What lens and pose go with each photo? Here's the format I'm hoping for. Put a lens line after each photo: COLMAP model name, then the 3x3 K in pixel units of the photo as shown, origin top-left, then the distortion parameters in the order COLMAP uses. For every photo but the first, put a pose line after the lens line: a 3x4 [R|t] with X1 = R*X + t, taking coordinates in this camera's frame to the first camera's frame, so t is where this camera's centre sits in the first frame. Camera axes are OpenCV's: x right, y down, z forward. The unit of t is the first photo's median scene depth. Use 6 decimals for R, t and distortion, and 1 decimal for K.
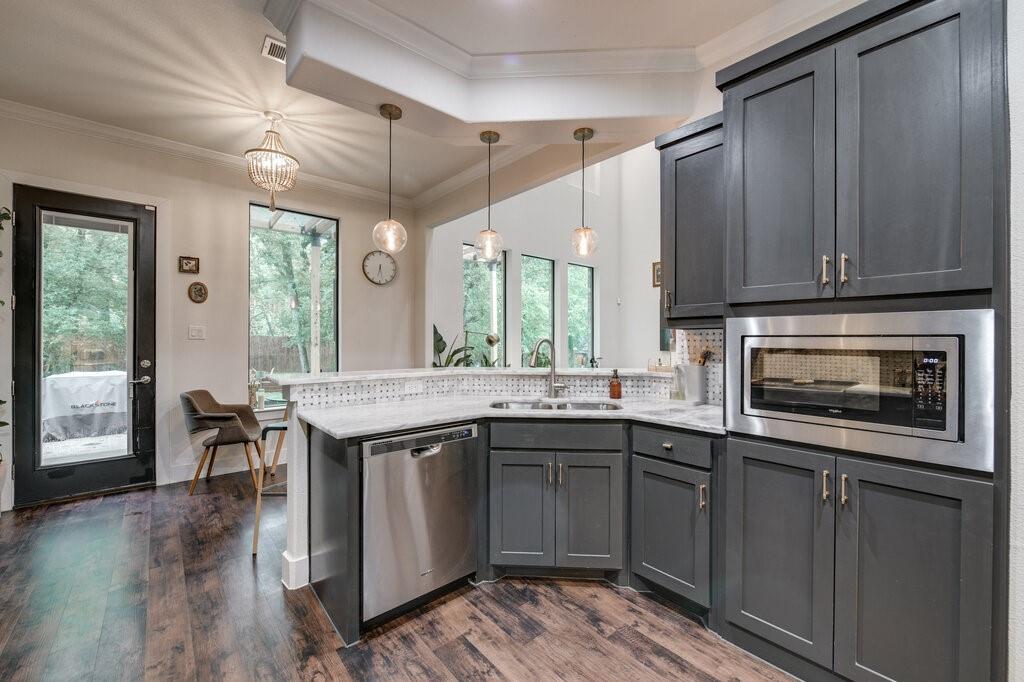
lens RADIAL K [[409.5, 0, 517.5], [0, 409.5, 340.1], [0, 0, 1]] dist [-0.006238, 0.000236]
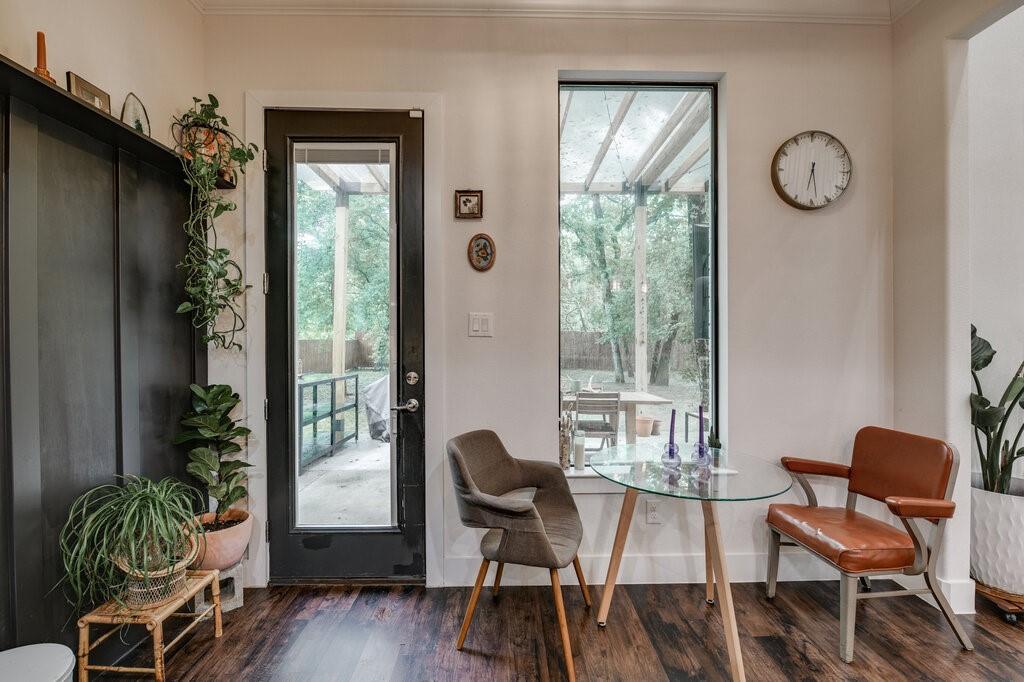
lens RADIAL K [[442.2, 0, 509.7], [0, 442.2, 341.0], [0, 0, 1]] dist [0.000071, -0.000364]
pose [[0.760709, 0.002464, -0.649089, -0.366072], [0.005476, 0.999933, 0.010214, -0.001576], [0.649070, -0.011324, 0.760644, 0.571417]]
